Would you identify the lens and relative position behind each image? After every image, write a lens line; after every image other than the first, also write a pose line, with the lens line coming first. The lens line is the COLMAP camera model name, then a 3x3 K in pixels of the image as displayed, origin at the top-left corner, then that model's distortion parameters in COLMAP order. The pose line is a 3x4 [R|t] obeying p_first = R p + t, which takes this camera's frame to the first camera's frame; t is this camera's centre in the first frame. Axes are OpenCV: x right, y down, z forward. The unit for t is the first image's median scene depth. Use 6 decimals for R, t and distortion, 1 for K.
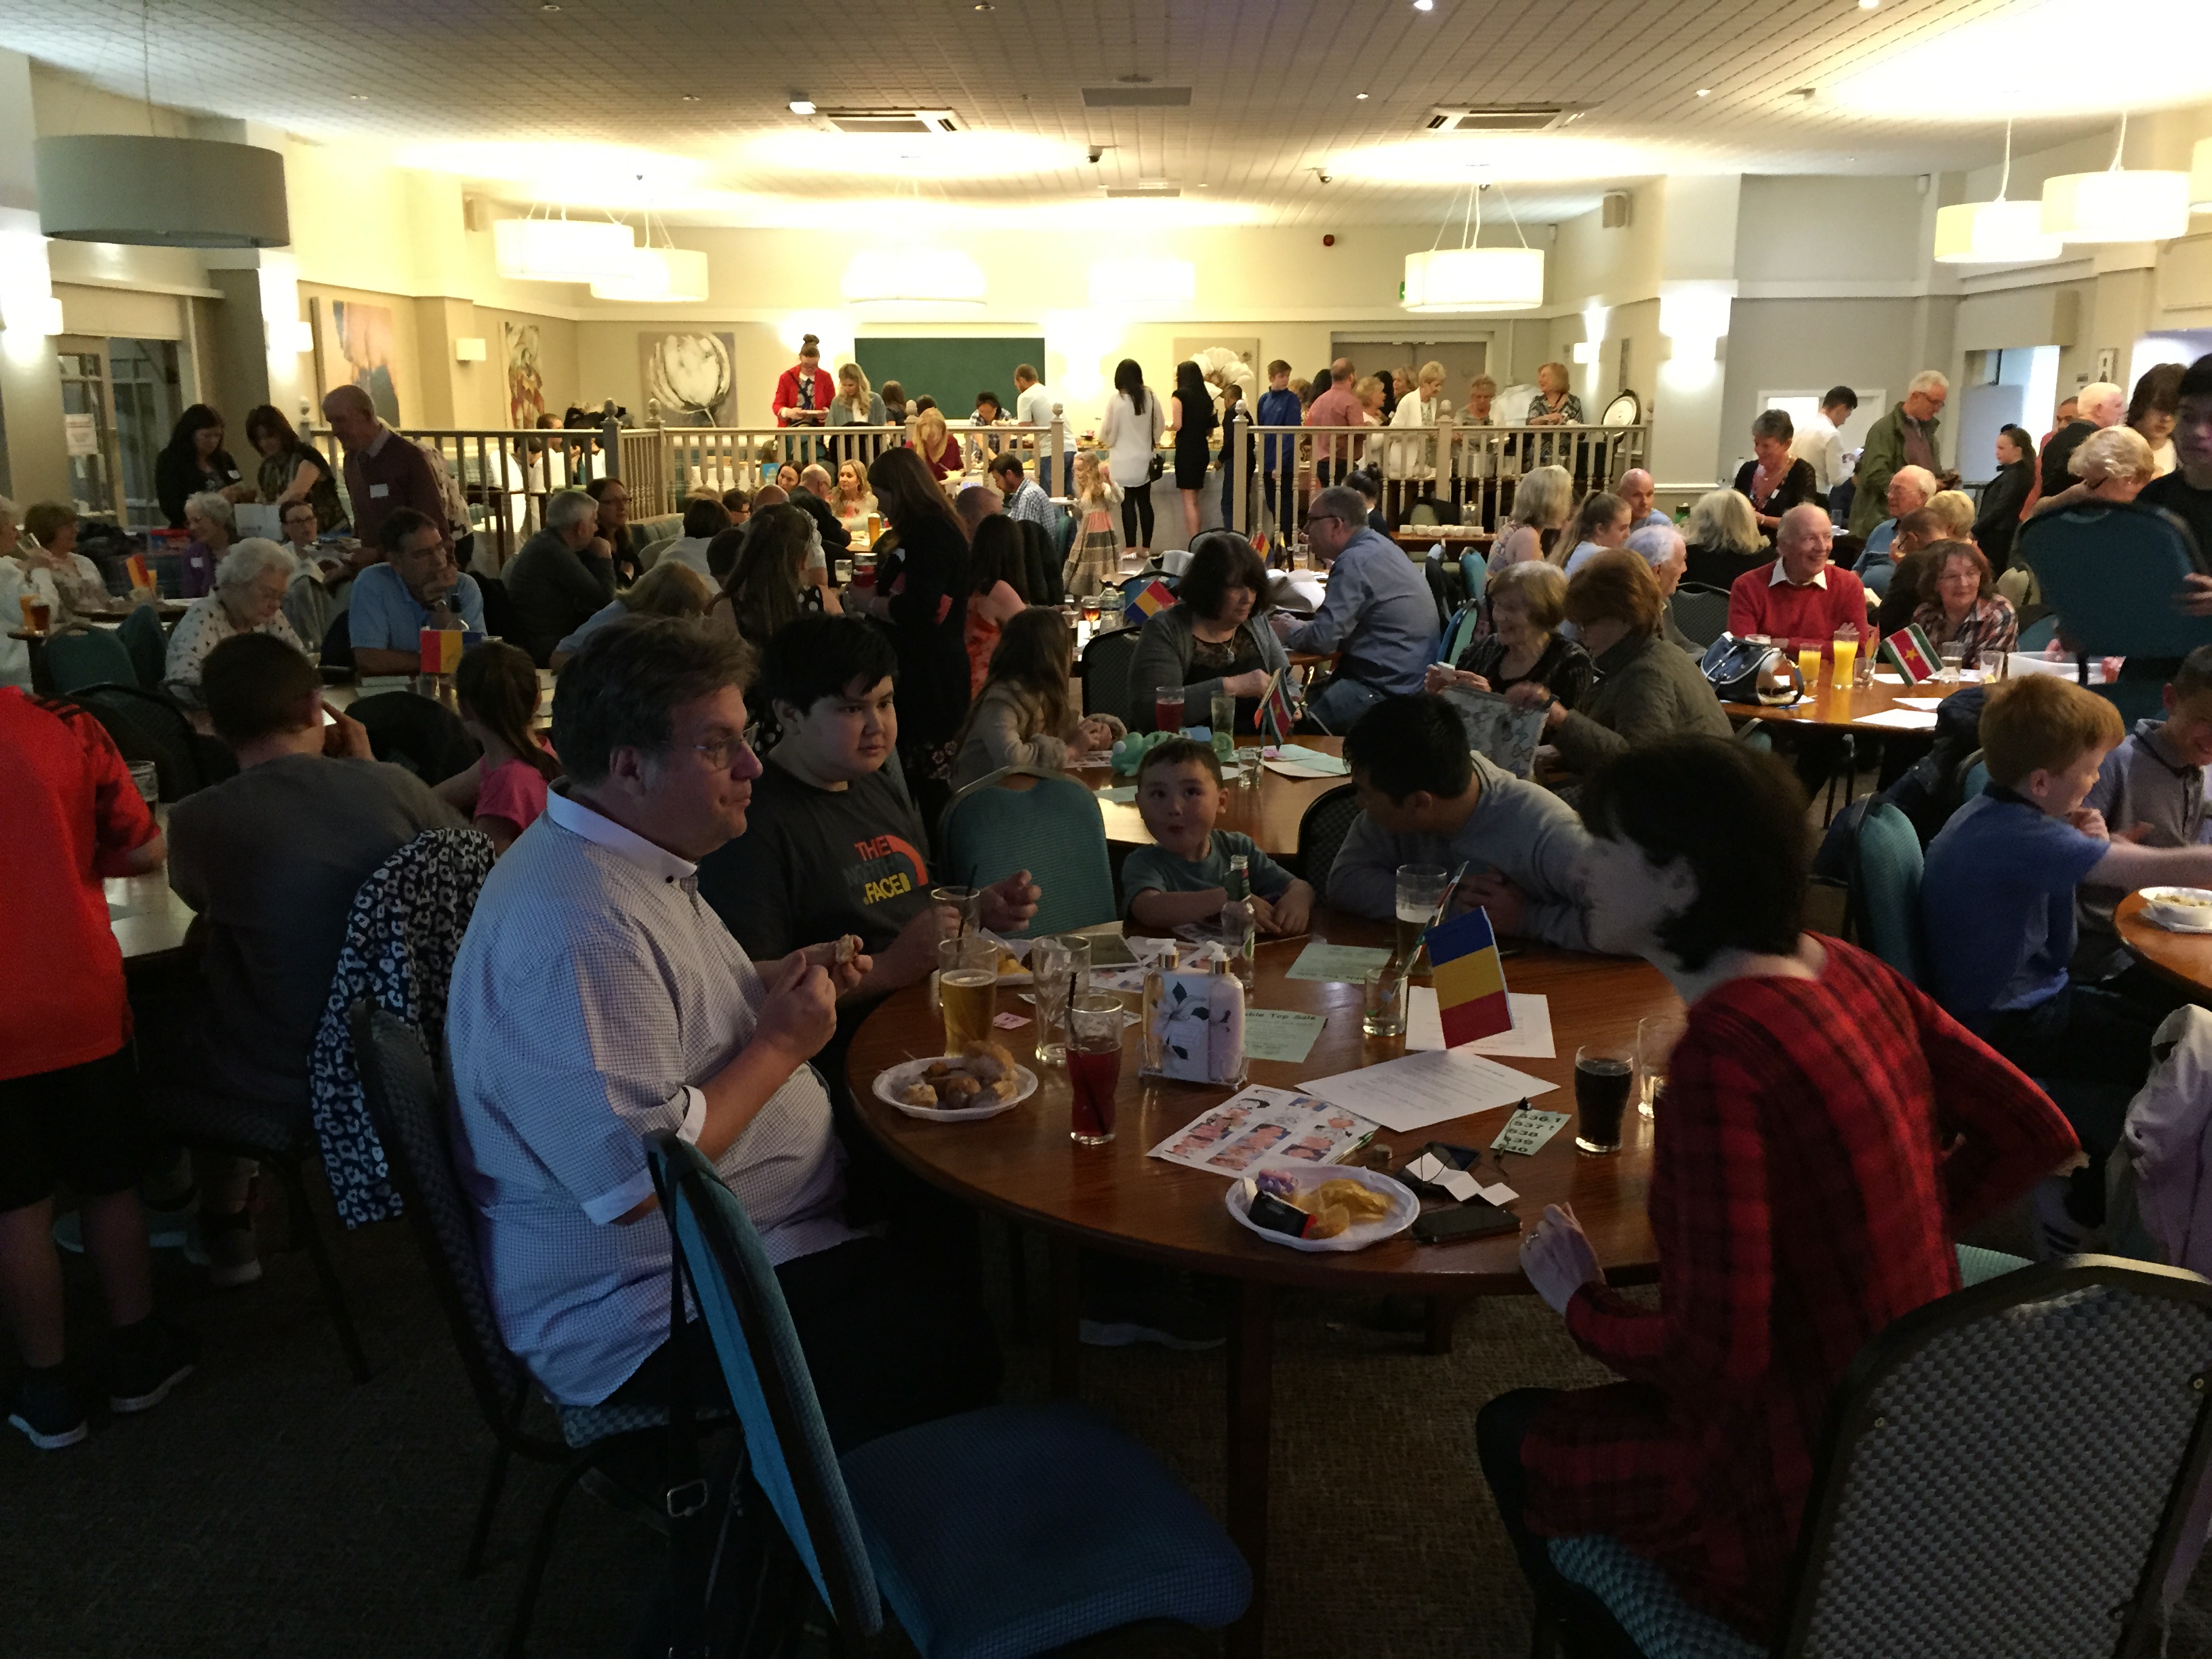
lens RADIAL K [[1898.7, 0, 1104.2], [0, 1898.7, 834.3], [0, 0, 1]] dist [0.077555, -0.098274]
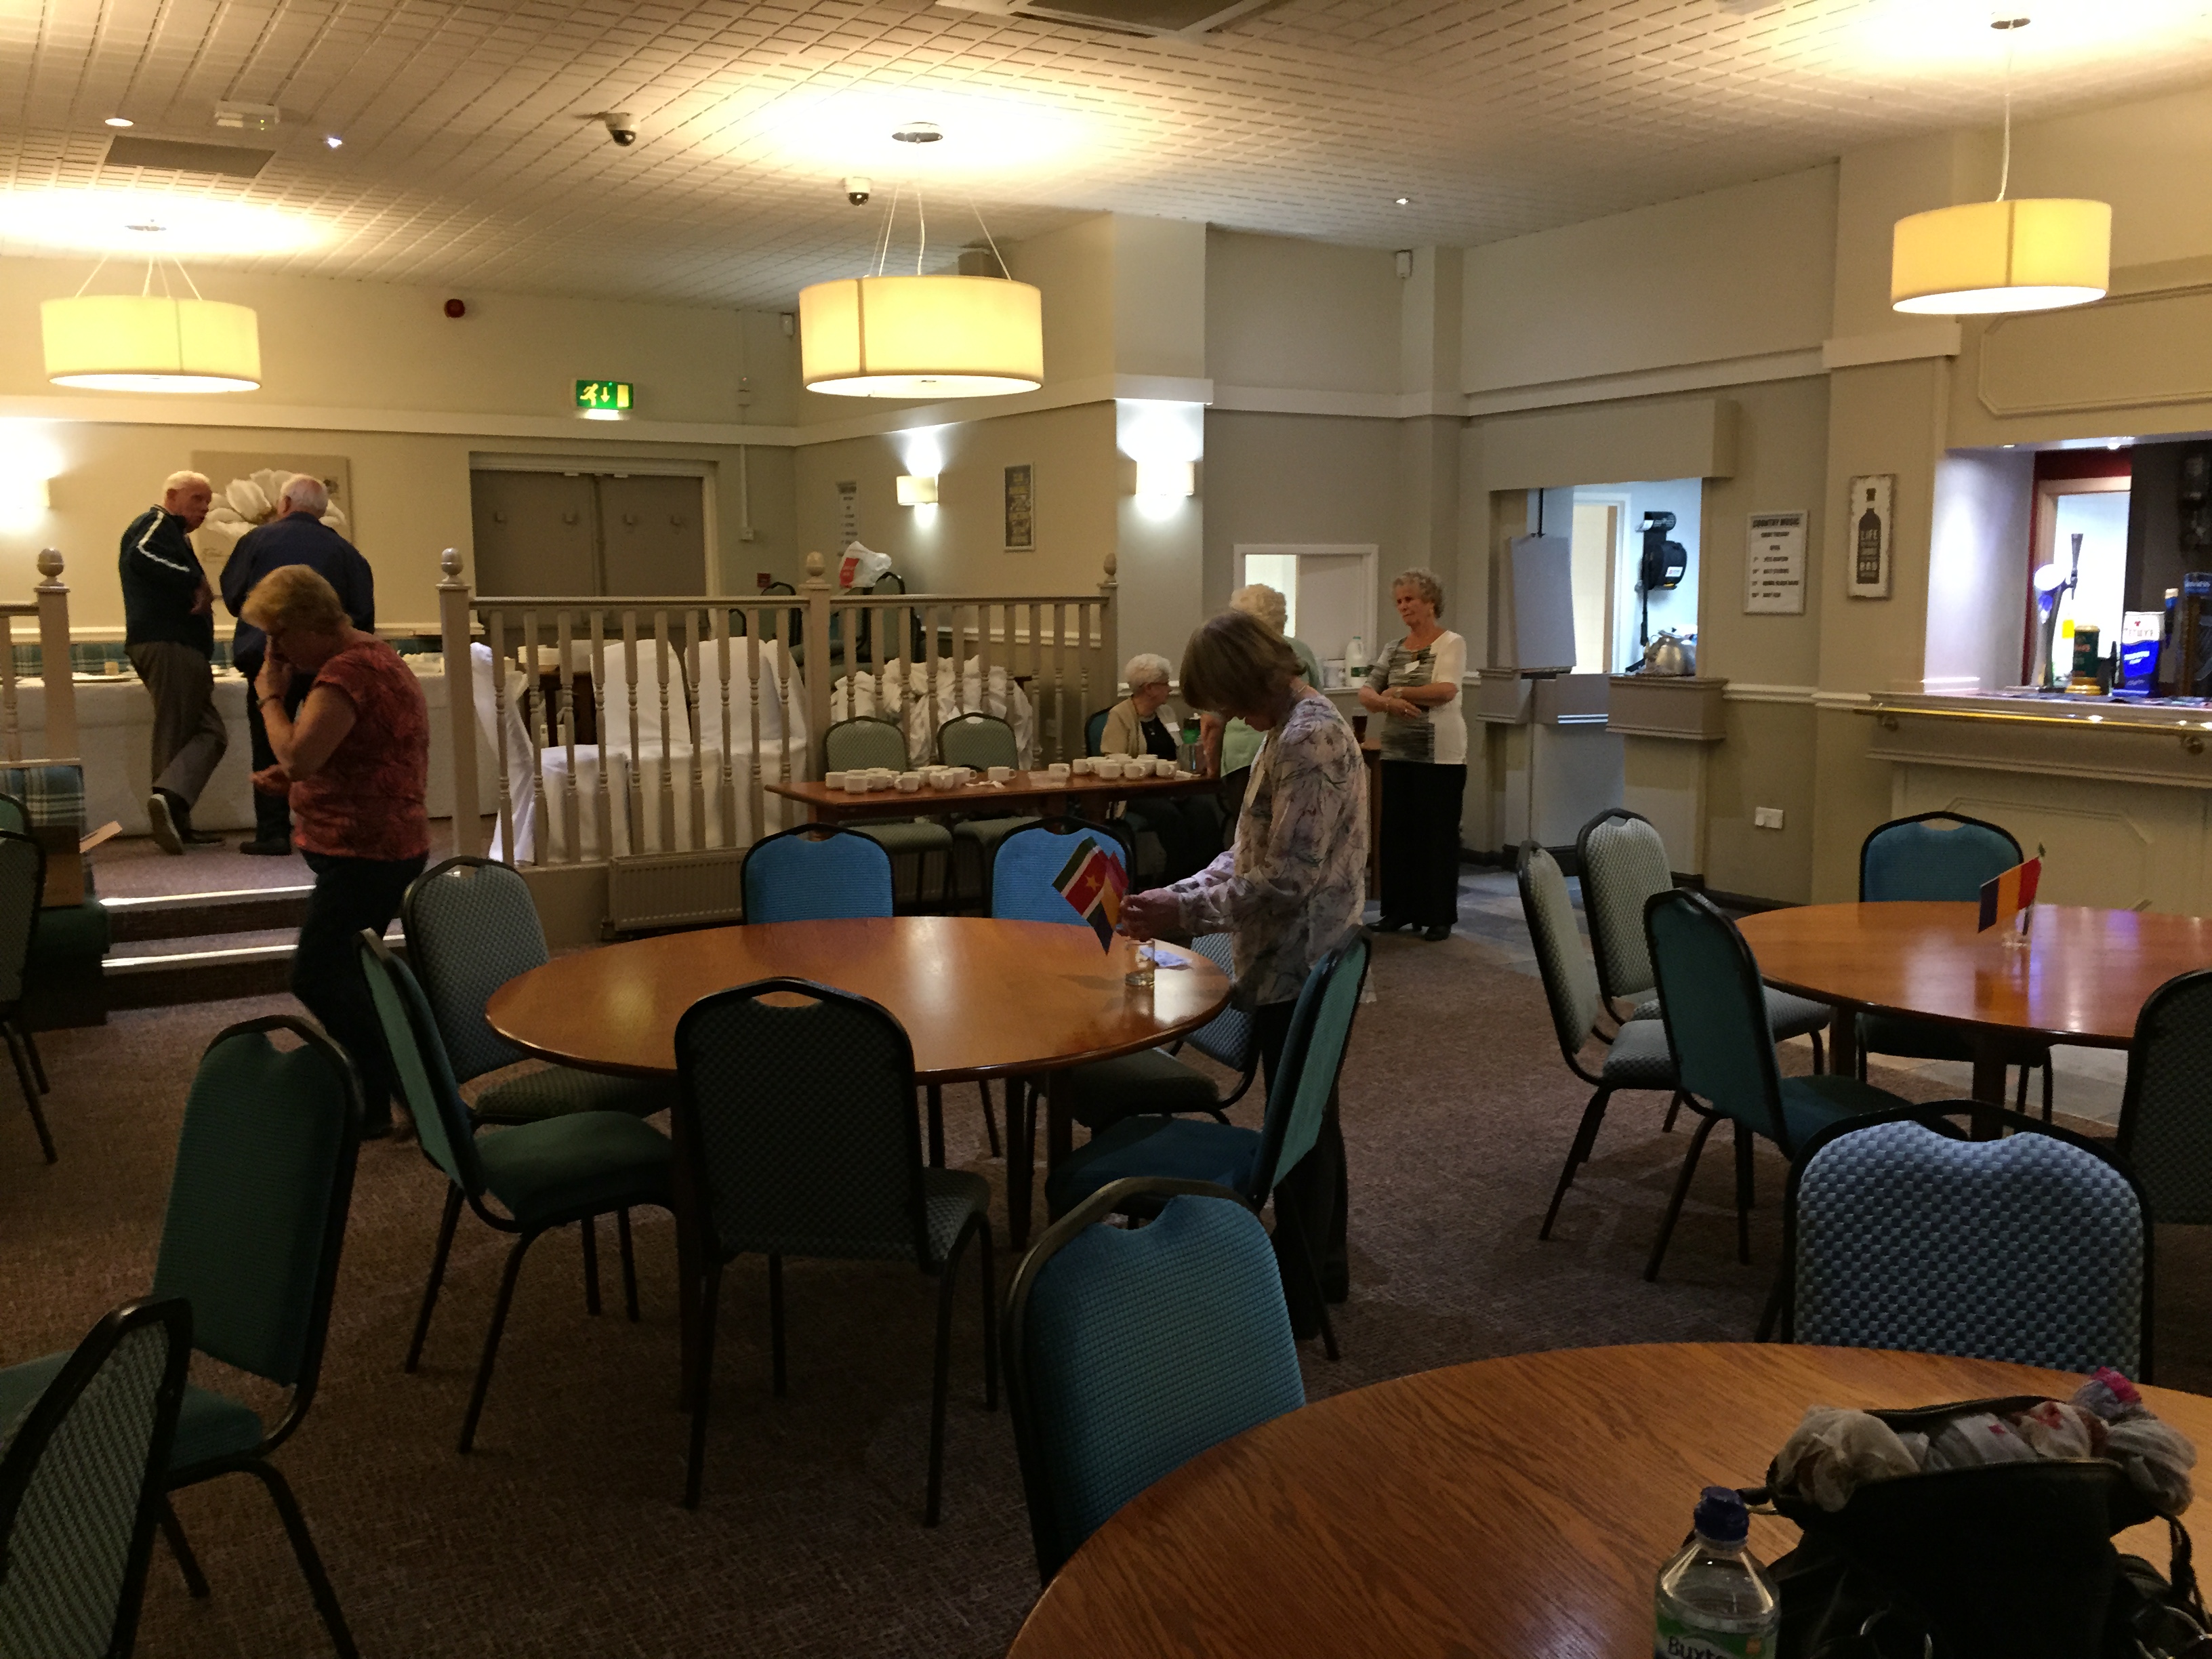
lens RADIAL K [[1891.7, 0, 1108.7], [0, 1891.7, 825.3], [0, 0, 1]] dist [0.087489, -0.127690]
pose [[0.840950, -0.073681, 0.536074, -0.064903], [0.124007, 0.990562, -0.058383, -0.101027], [-0.526713, 0.115574, 0.842150, 0.480430]]
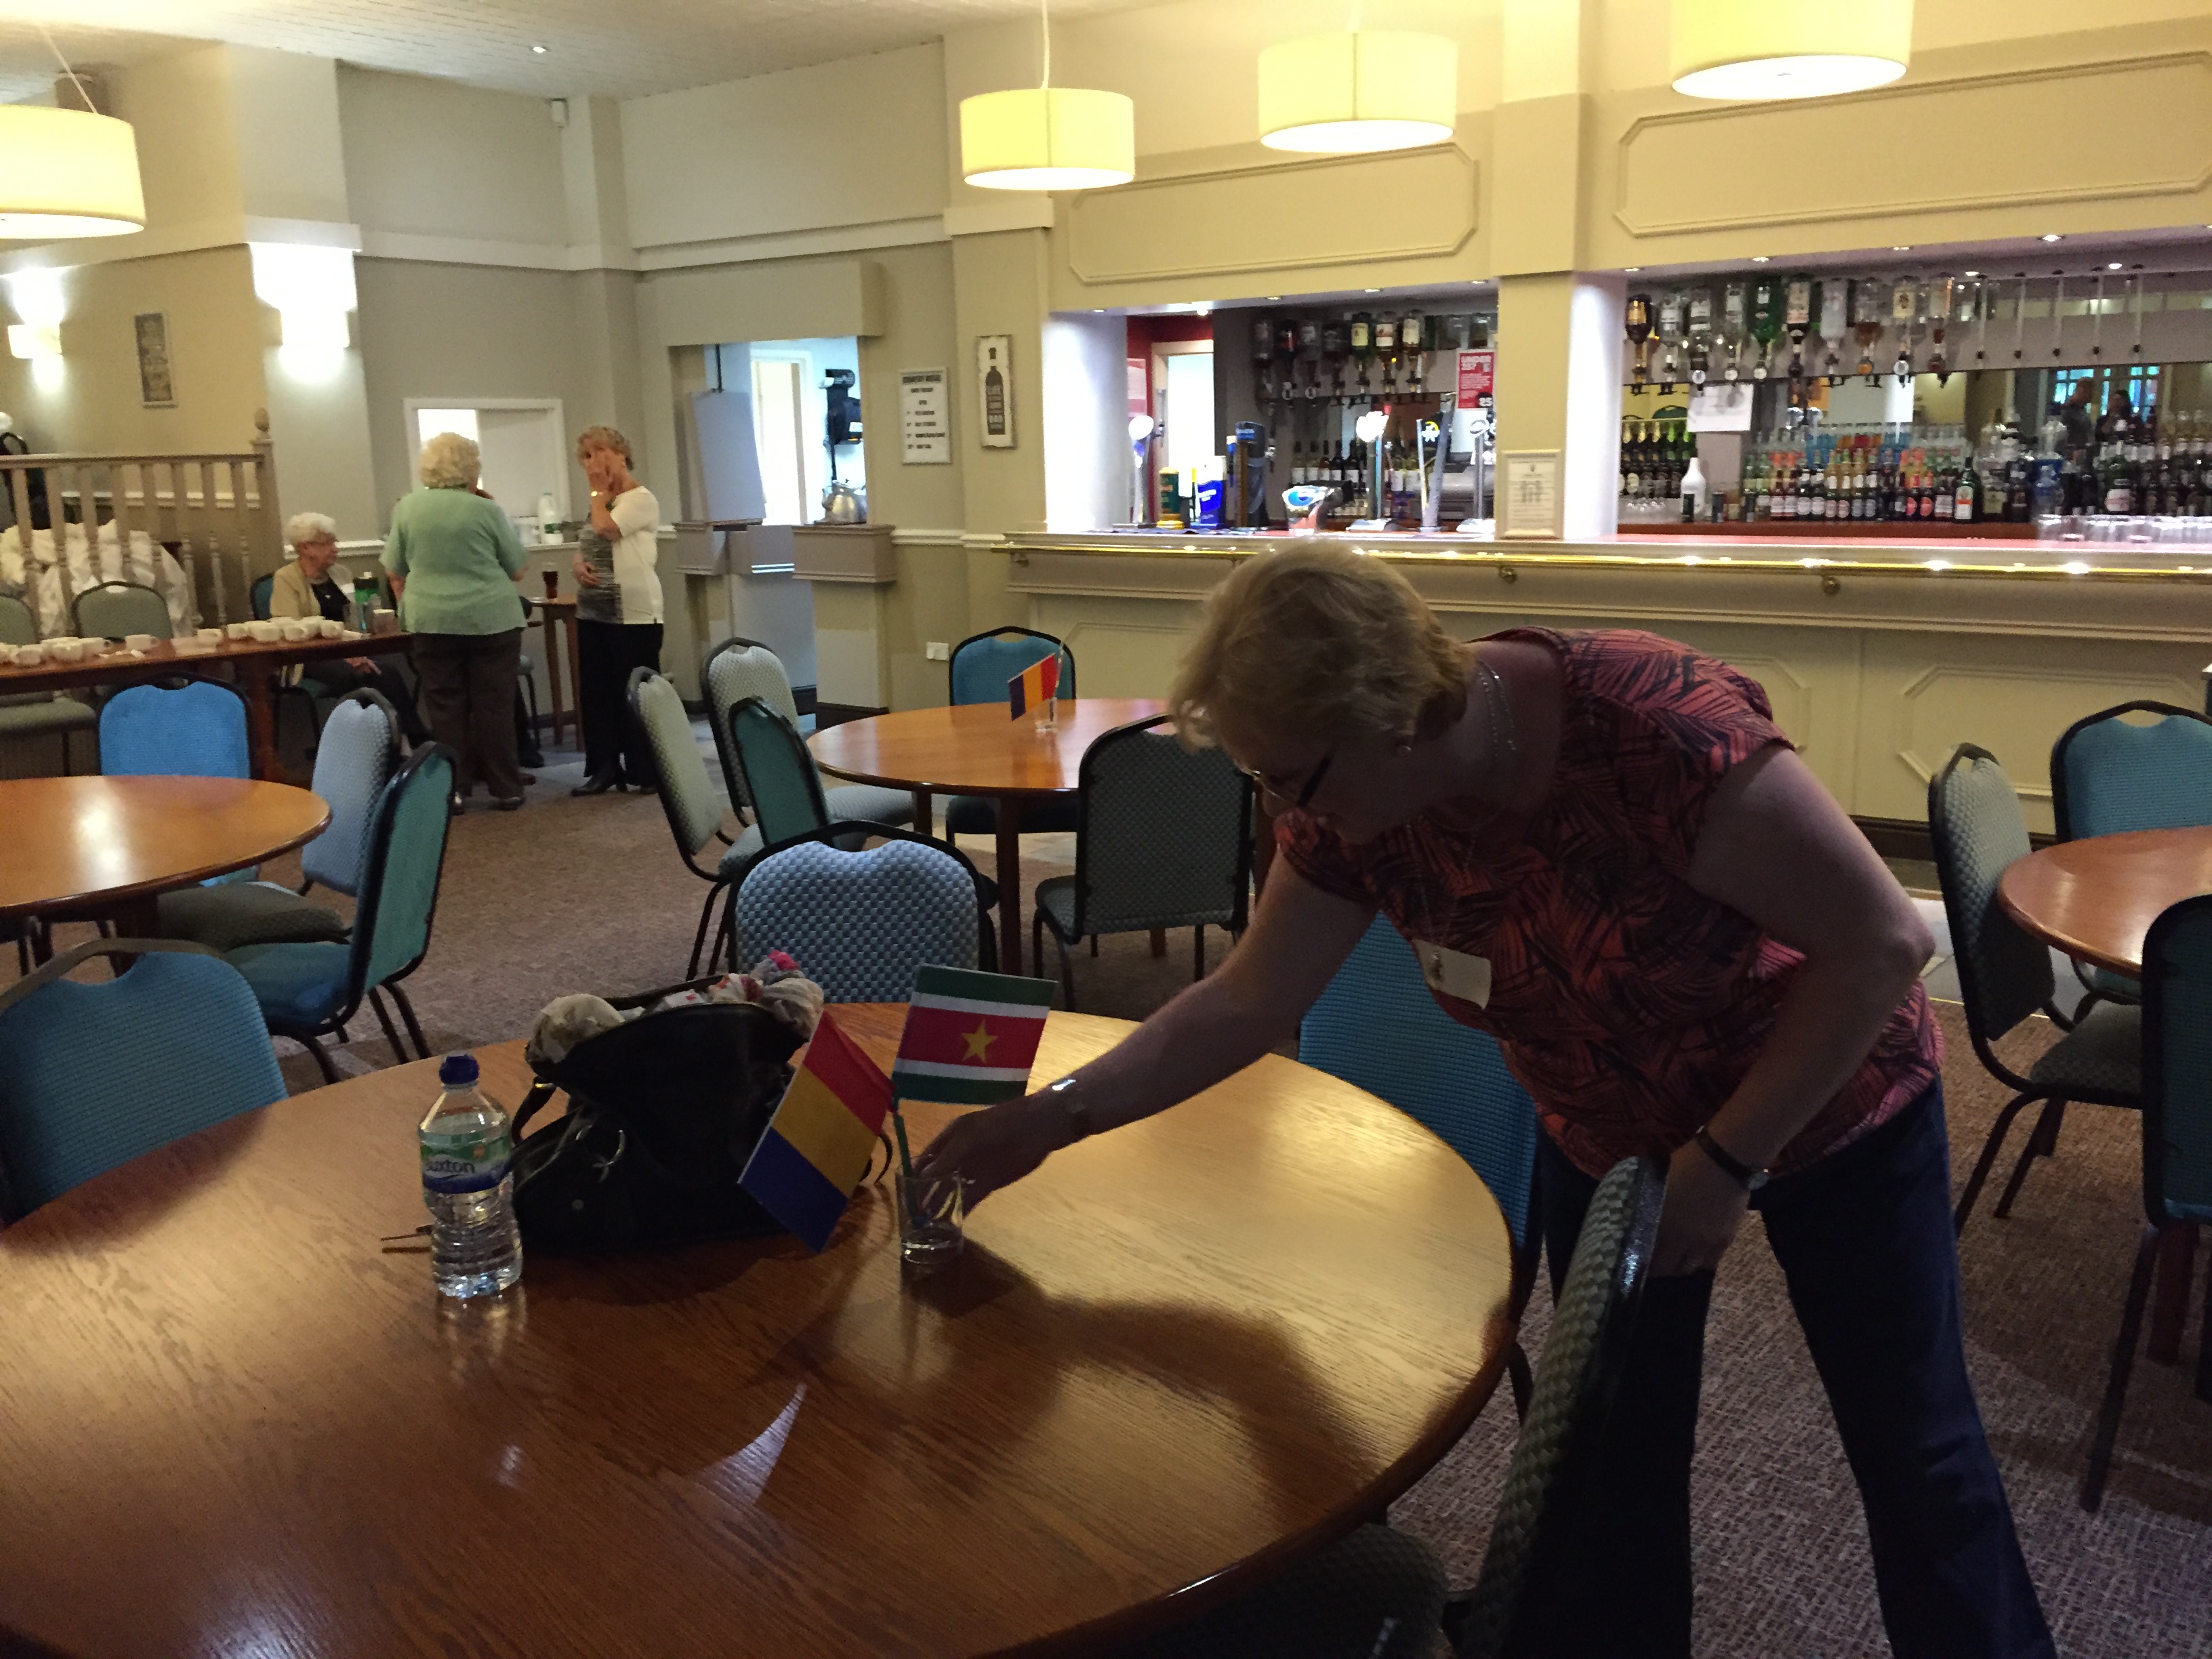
lens RADIAL K [[1896.5, 0, 1118.8], [0, 1896.5, 843.5], [0, 0, 1]] dist [0.069834, -0.105158]
pose [[0.583851, -0.180994, 0.791429, -0.066242], [0.196787, 0.977312, 0.078331, -0.086406], [-0.787651, 0.110009, 0.606221, 0.432822]]
